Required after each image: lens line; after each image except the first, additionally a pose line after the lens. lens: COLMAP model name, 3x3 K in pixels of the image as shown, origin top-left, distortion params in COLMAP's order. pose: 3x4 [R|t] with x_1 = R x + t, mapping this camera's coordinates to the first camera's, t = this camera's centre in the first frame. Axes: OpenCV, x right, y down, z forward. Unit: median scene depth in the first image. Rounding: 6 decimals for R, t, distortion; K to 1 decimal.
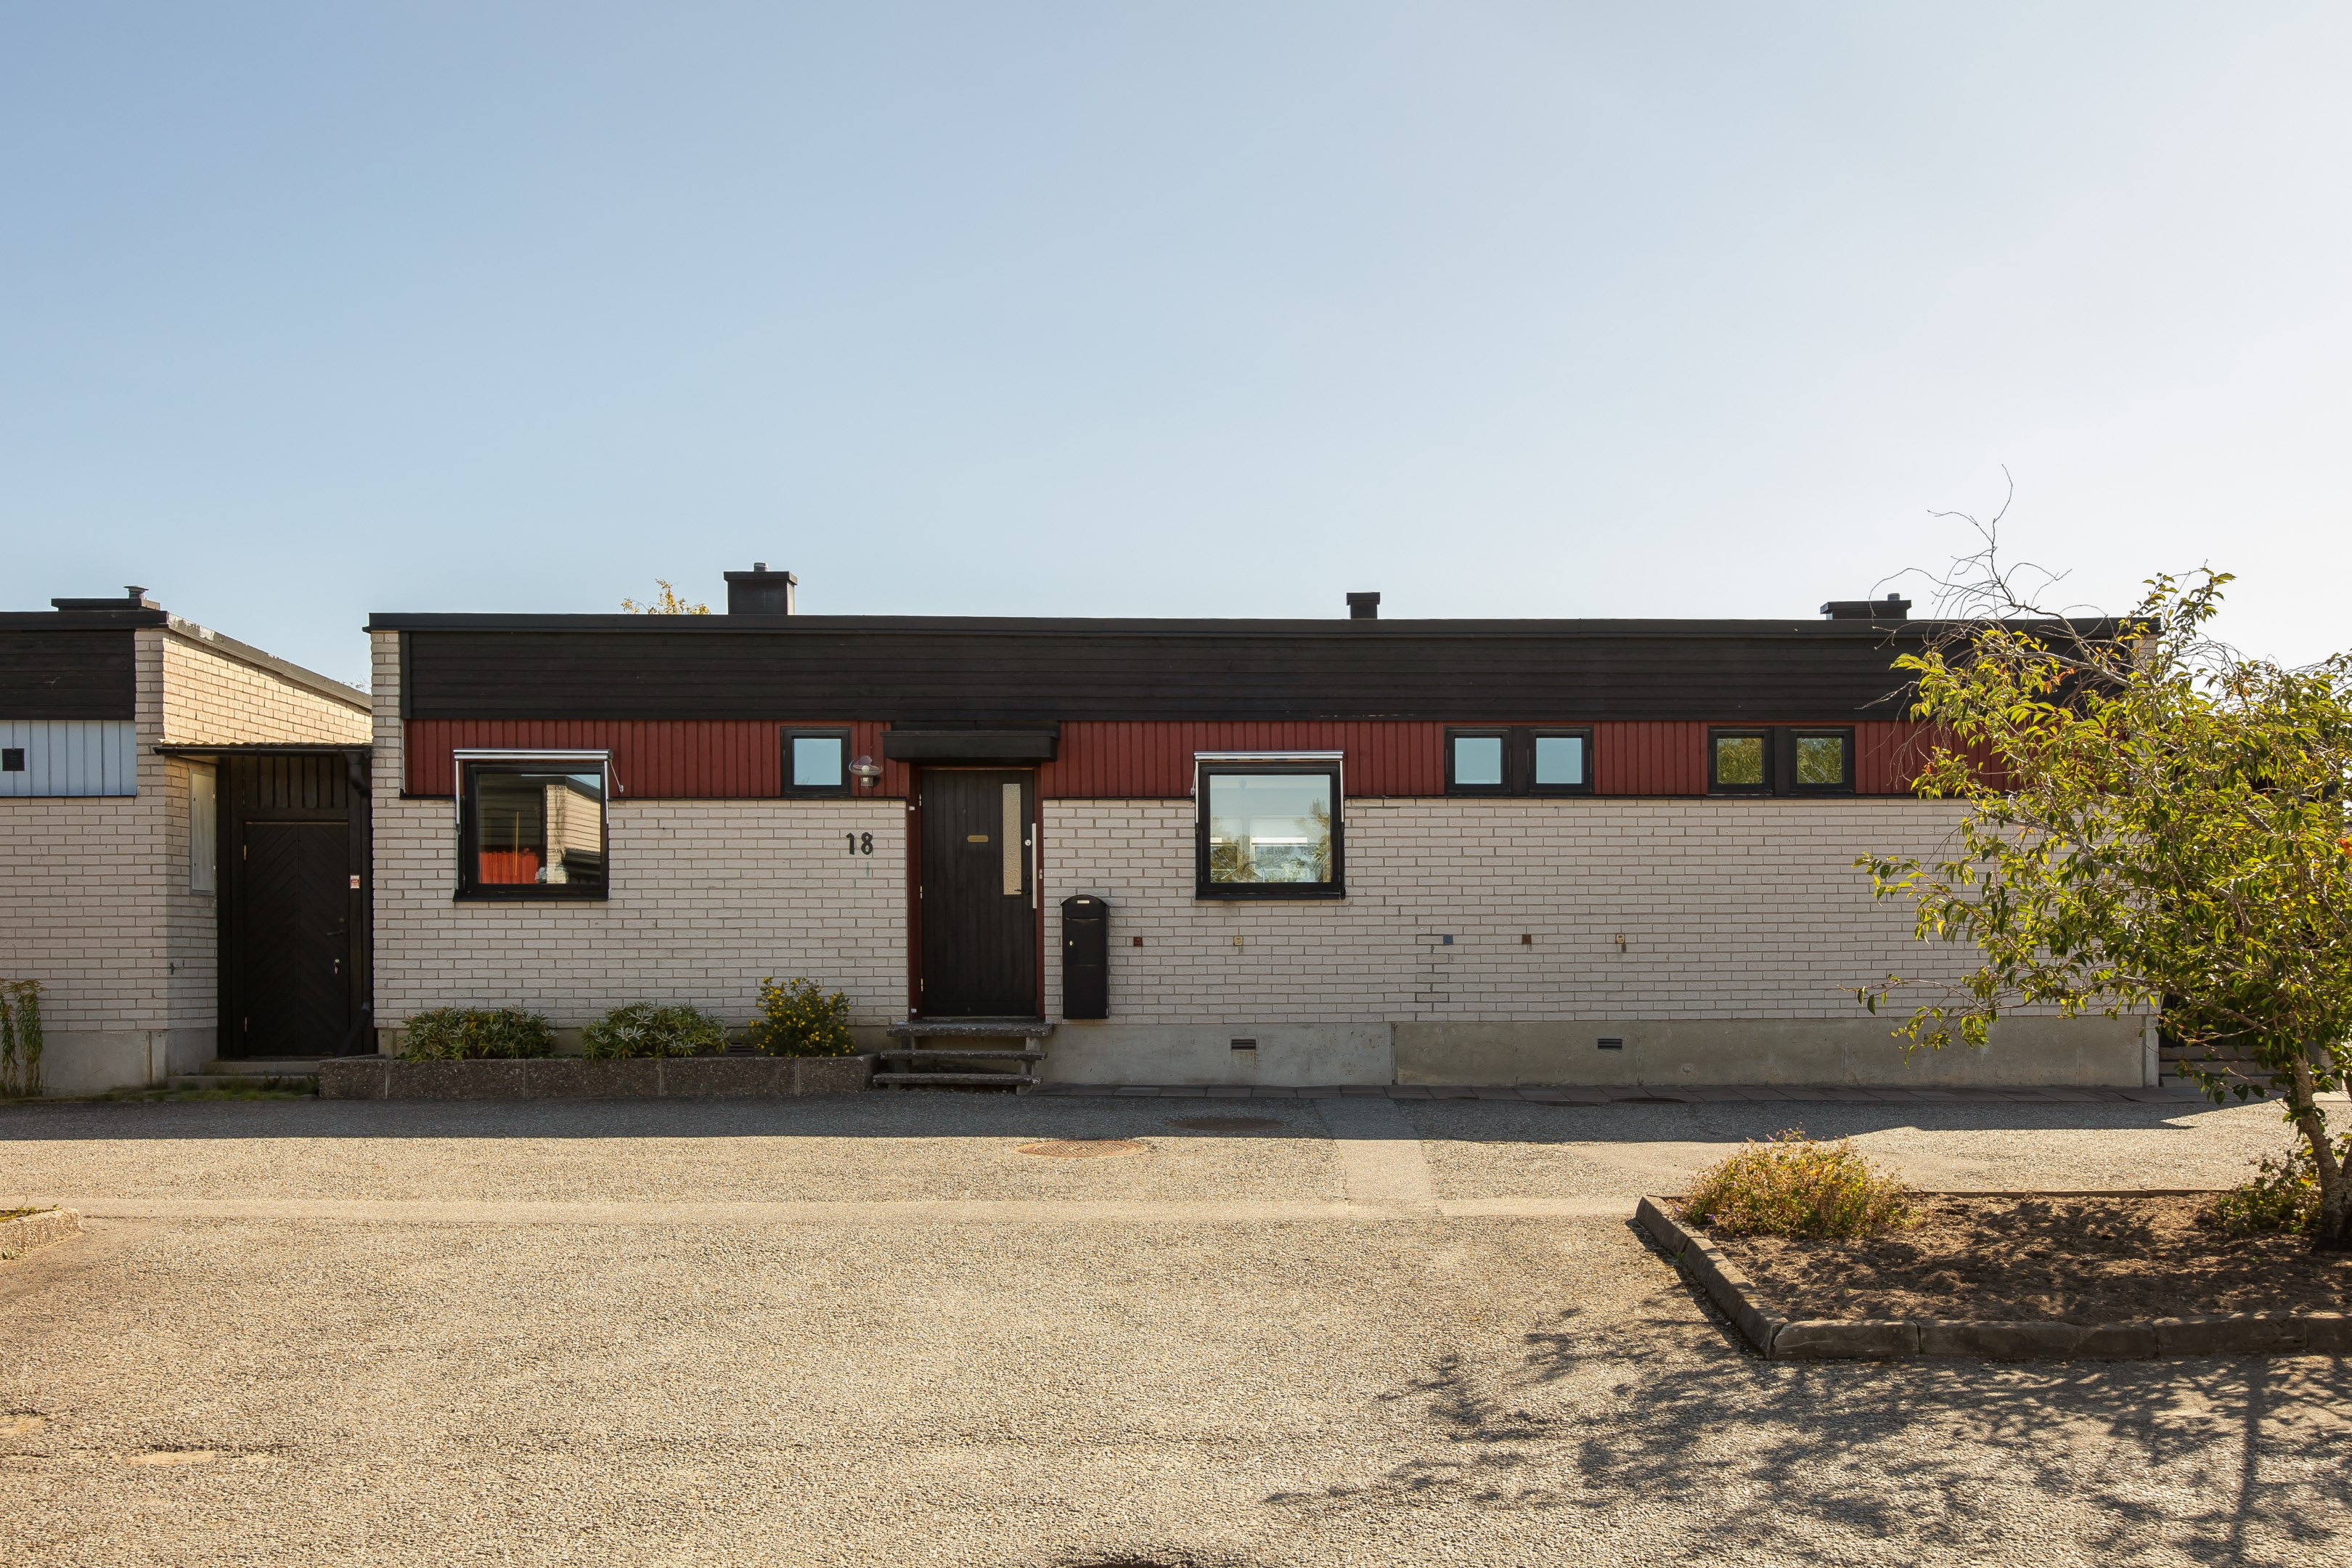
lens RADIAL K [[2084.0, 0, 1175.9], [0, 2084.0, 778.5], [0, 0, 1]] dist [0.001072, 0.002097]
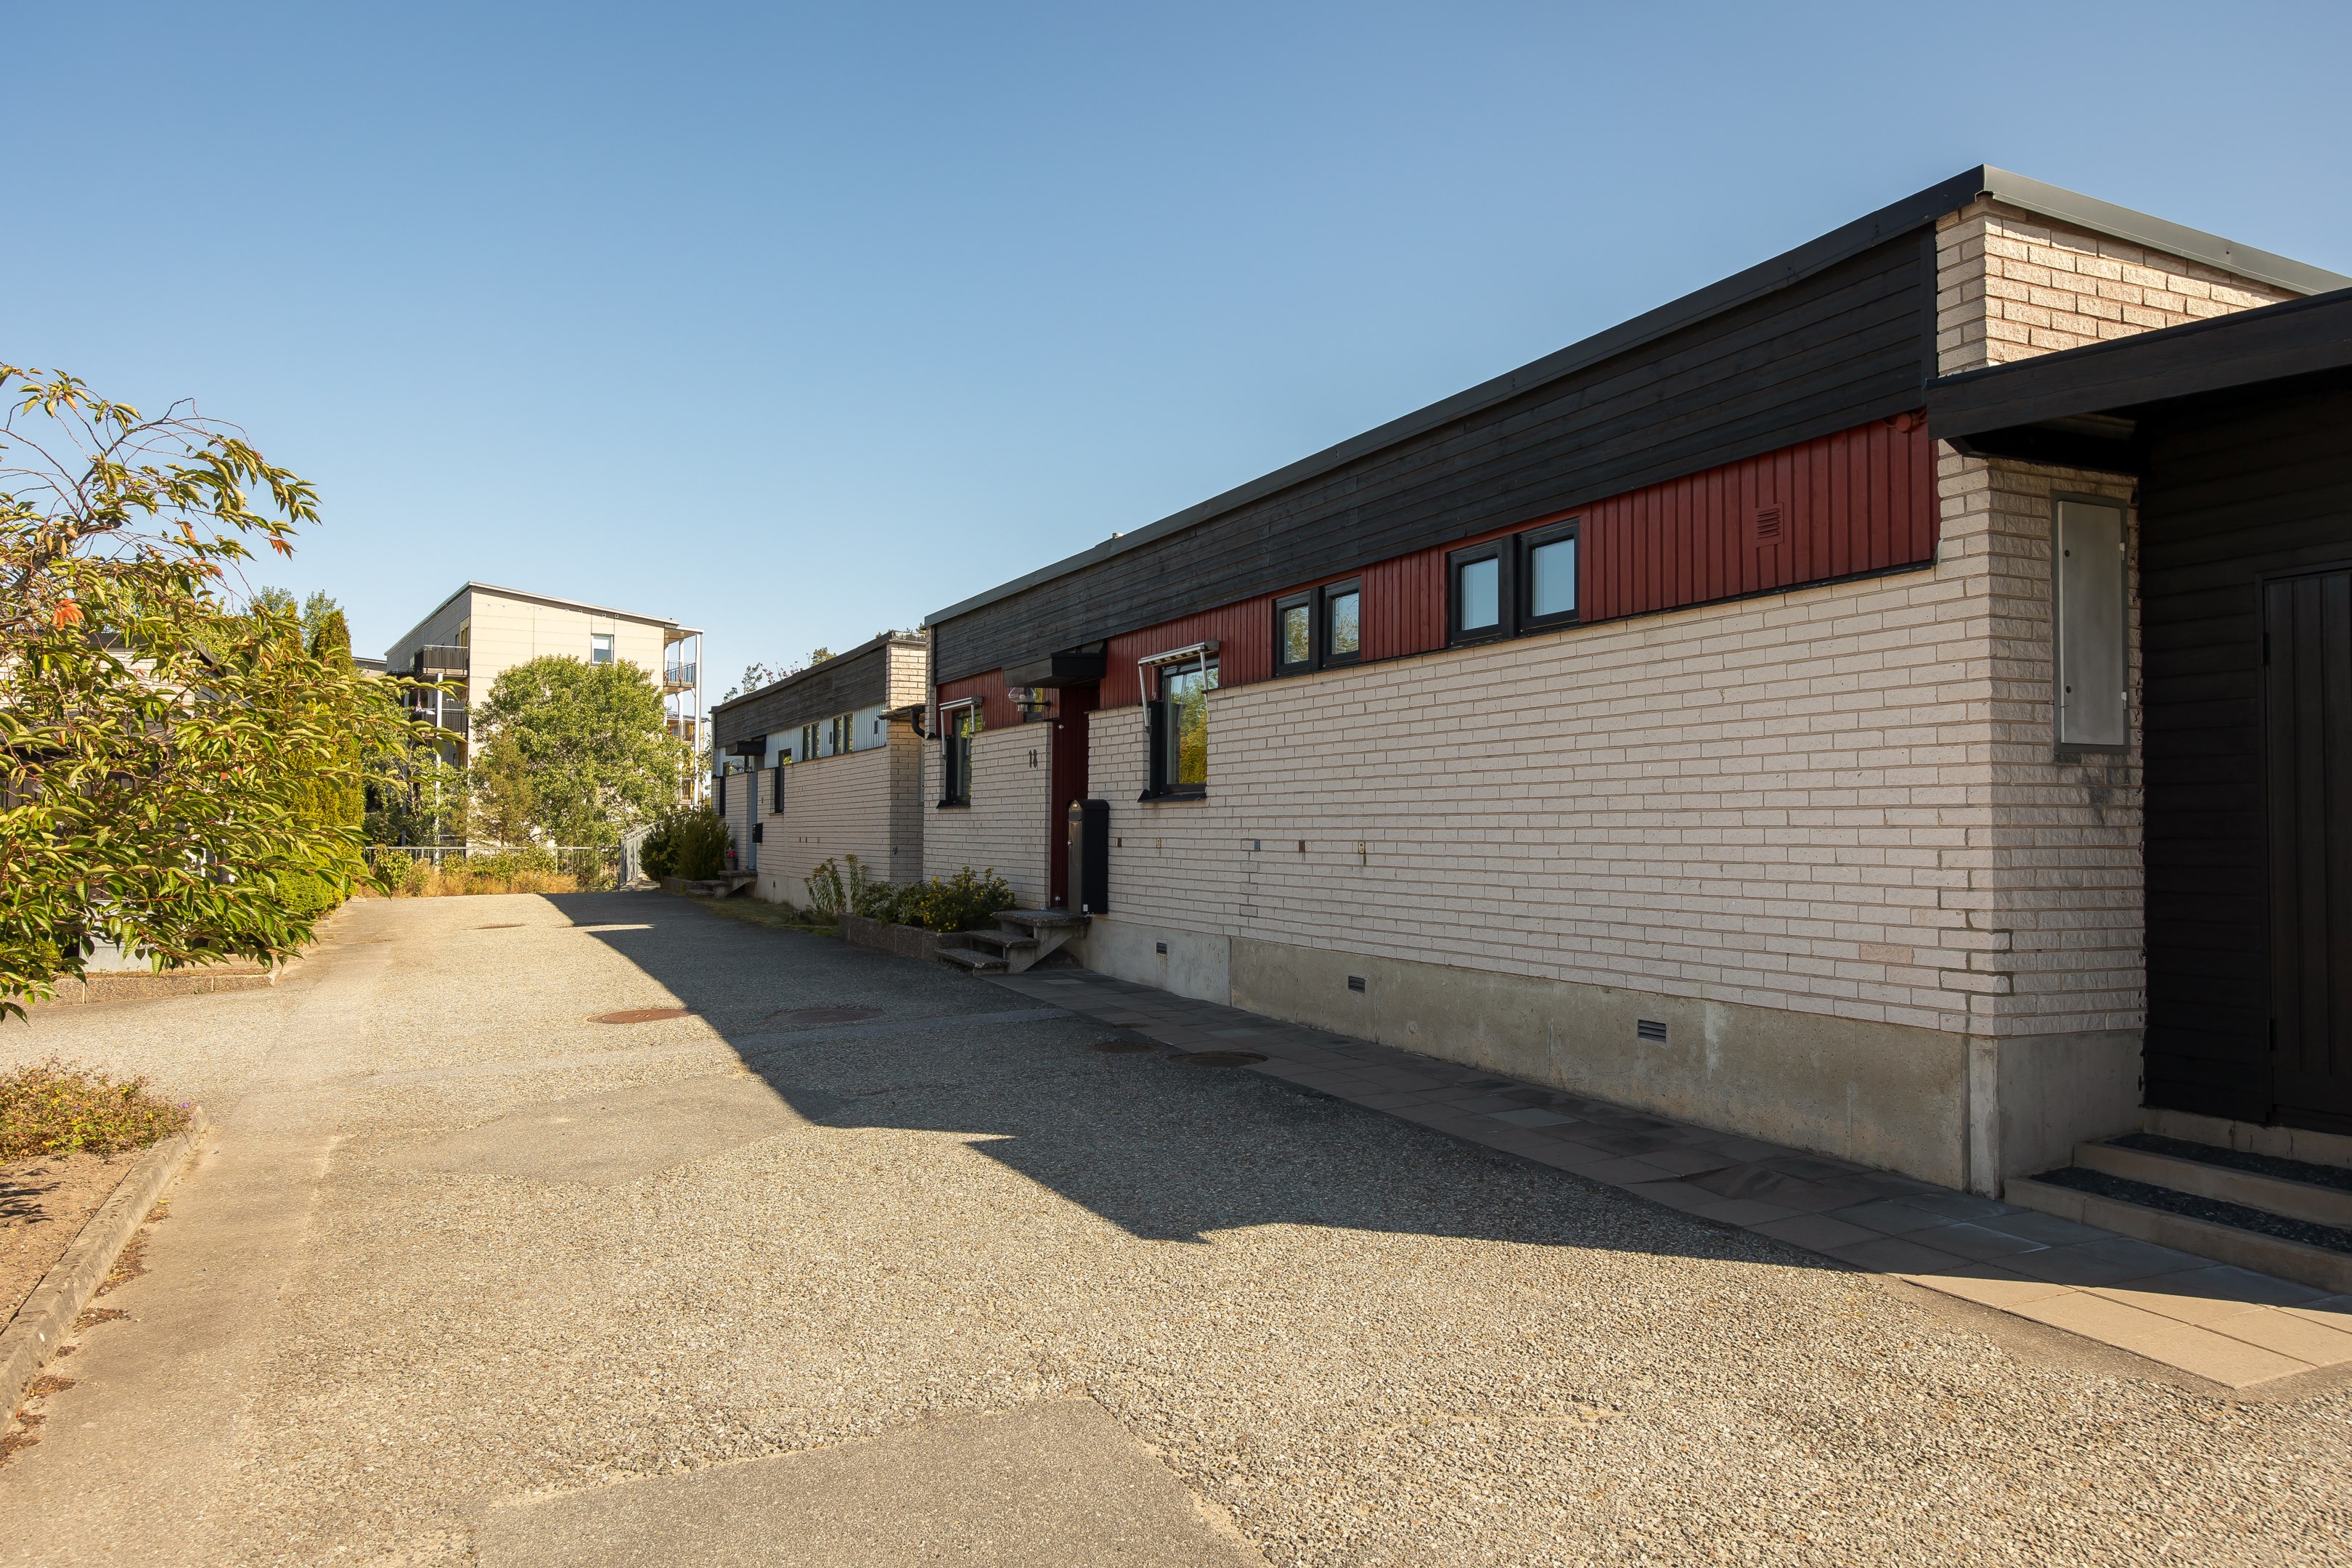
lens RADIAL K [[1665.1, 0, 1176.5], [0, 1665.1, 789.9], [0, 0, 1]] dist [0.001106, -0.000190]
pose [[0.349564, -0.021287, -0.936671, 0.760826], [-0.010236, 0.999595, -0.026537, 0.072297], [0.936857, 0.018864, 0.349204, 0.718552]]
